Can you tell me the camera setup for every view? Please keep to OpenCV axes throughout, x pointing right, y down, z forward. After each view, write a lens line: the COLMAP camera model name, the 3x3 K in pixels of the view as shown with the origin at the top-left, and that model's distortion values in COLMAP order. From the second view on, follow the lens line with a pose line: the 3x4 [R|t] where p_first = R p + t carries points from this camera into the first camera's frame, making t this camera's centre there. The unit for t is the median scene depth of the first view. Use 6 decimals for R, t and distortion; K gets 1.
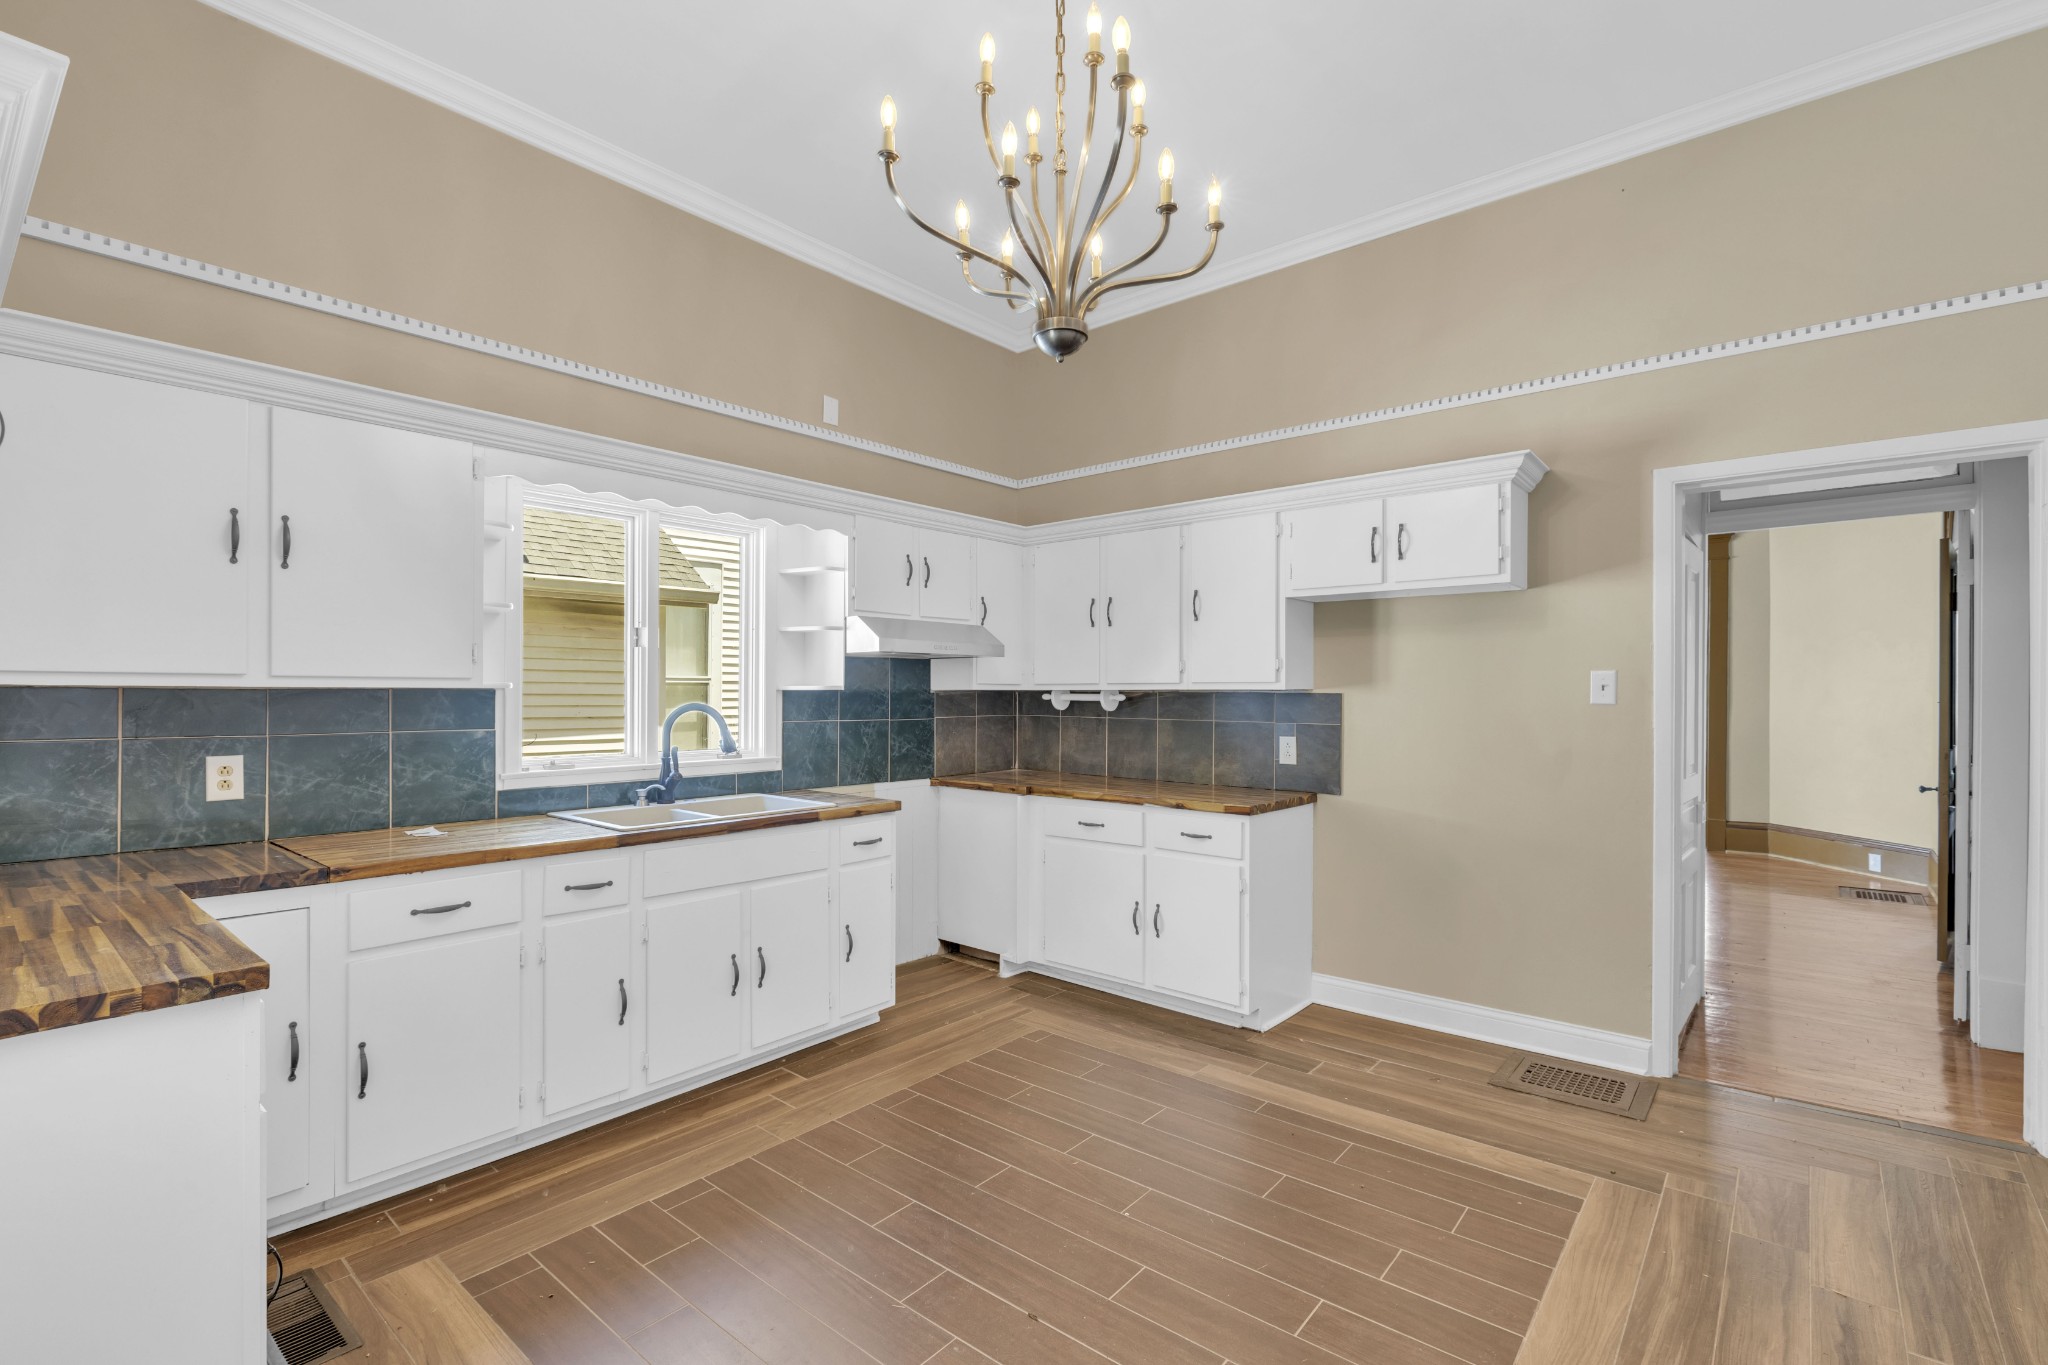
lens RADIAL K [[930.6, 0, 1031.6], [0, 930.6, 685.4], [0, 0, 1]] dist [0.002681, -0.000453]
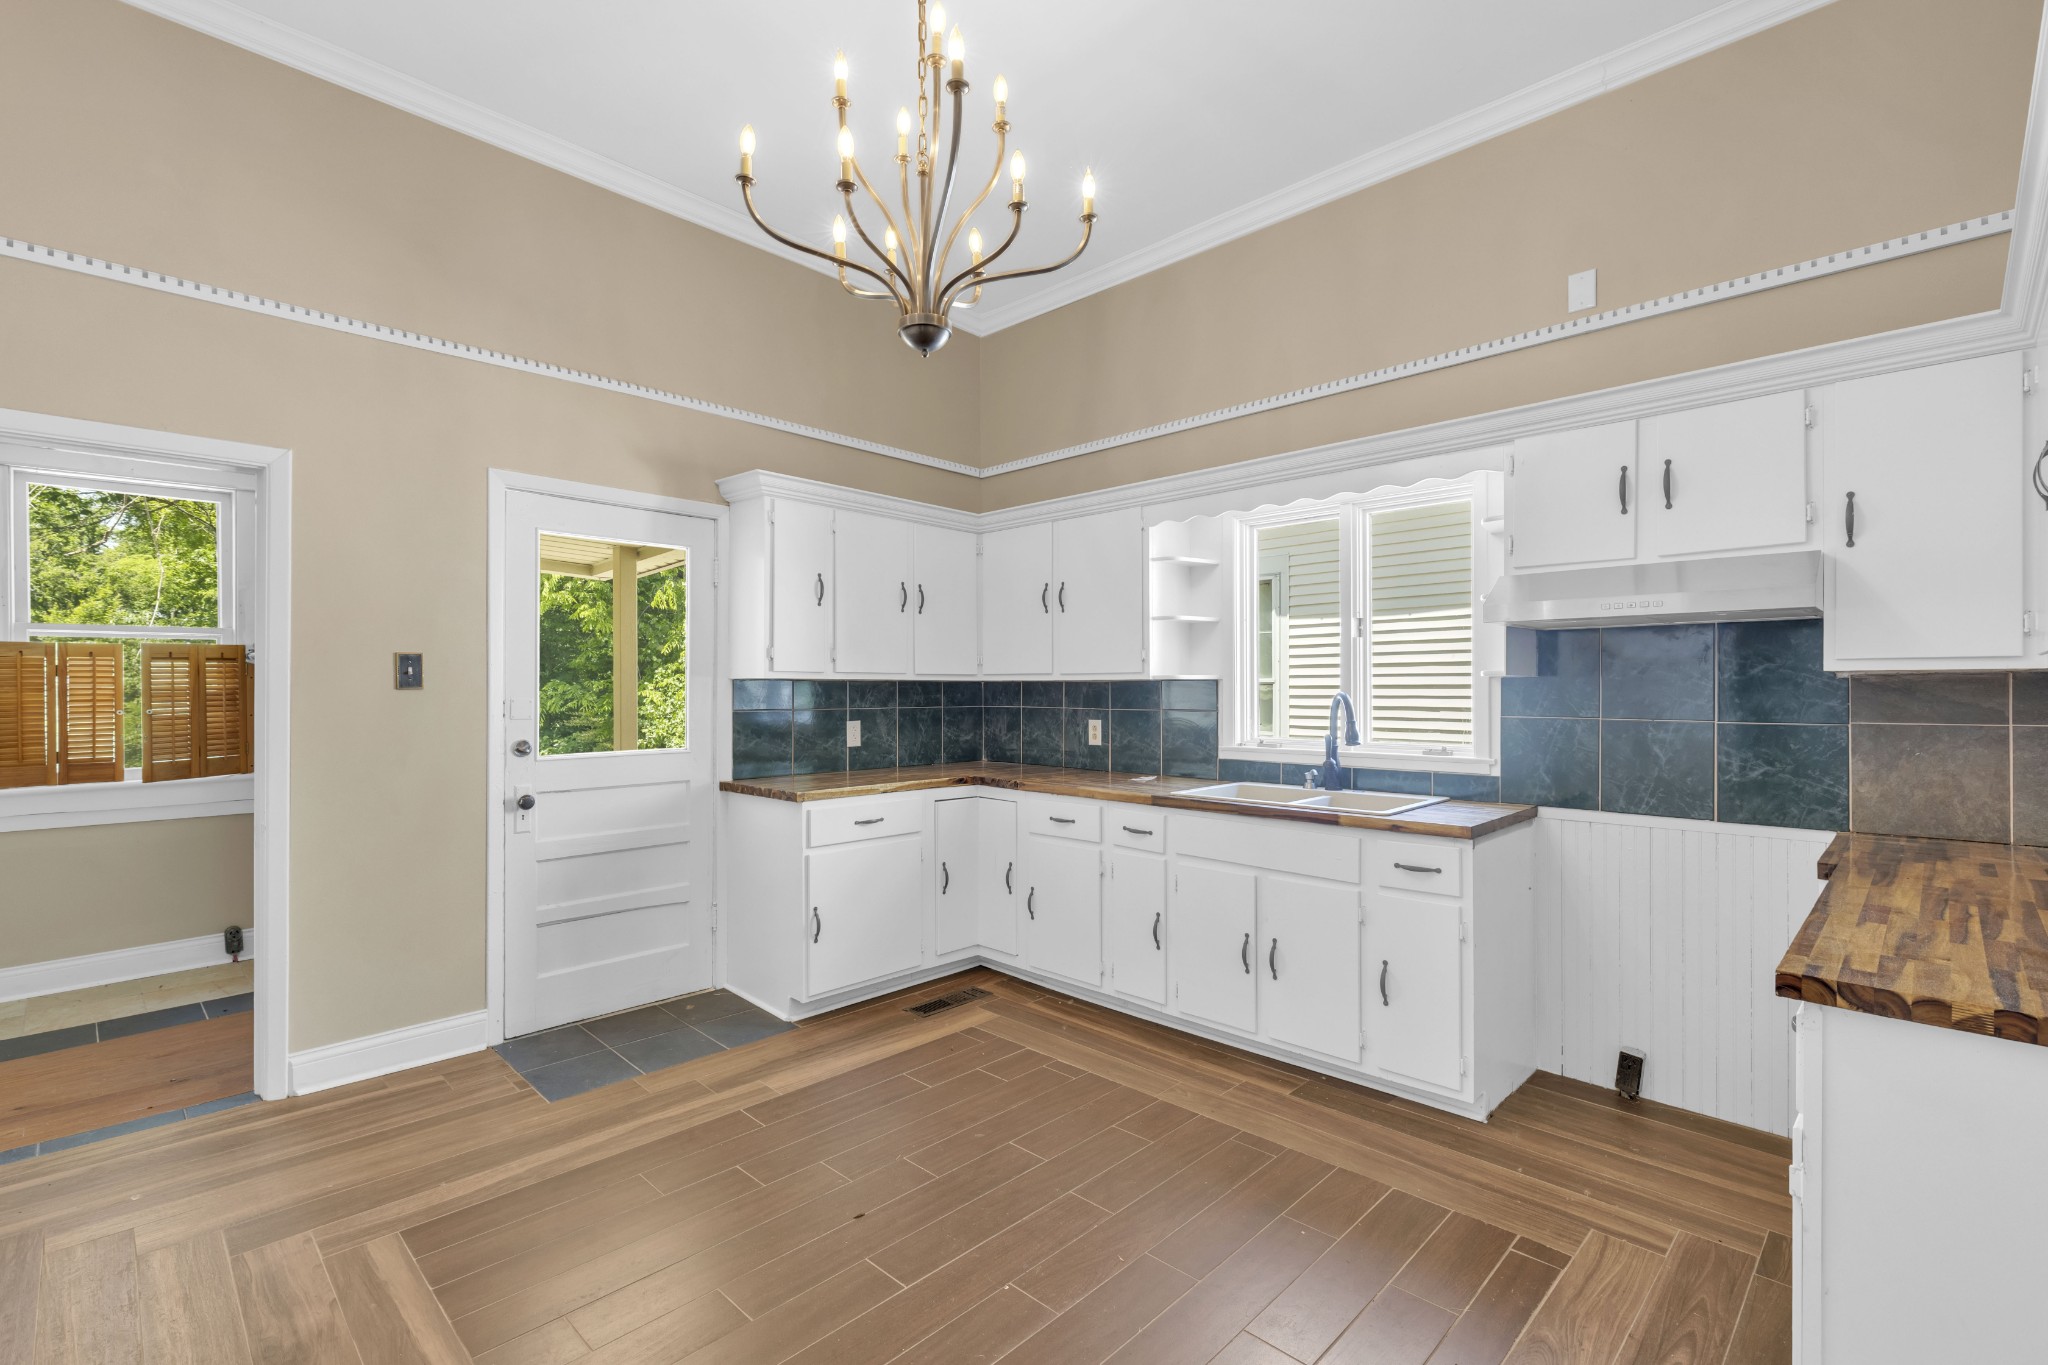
lens RADIAL K [[930.6, 0, 1034.9], [0, 930.6, 685.0], [0, 0, 1]] dist [0.002681, -0.000453]
pose [[-0.084867, -0.000716, -0.996392, 0.679492], [0.013722, 0.999904, -0.001887, 0.008884], [0.996298, -0.013833, -0.084849, 0.790613]]
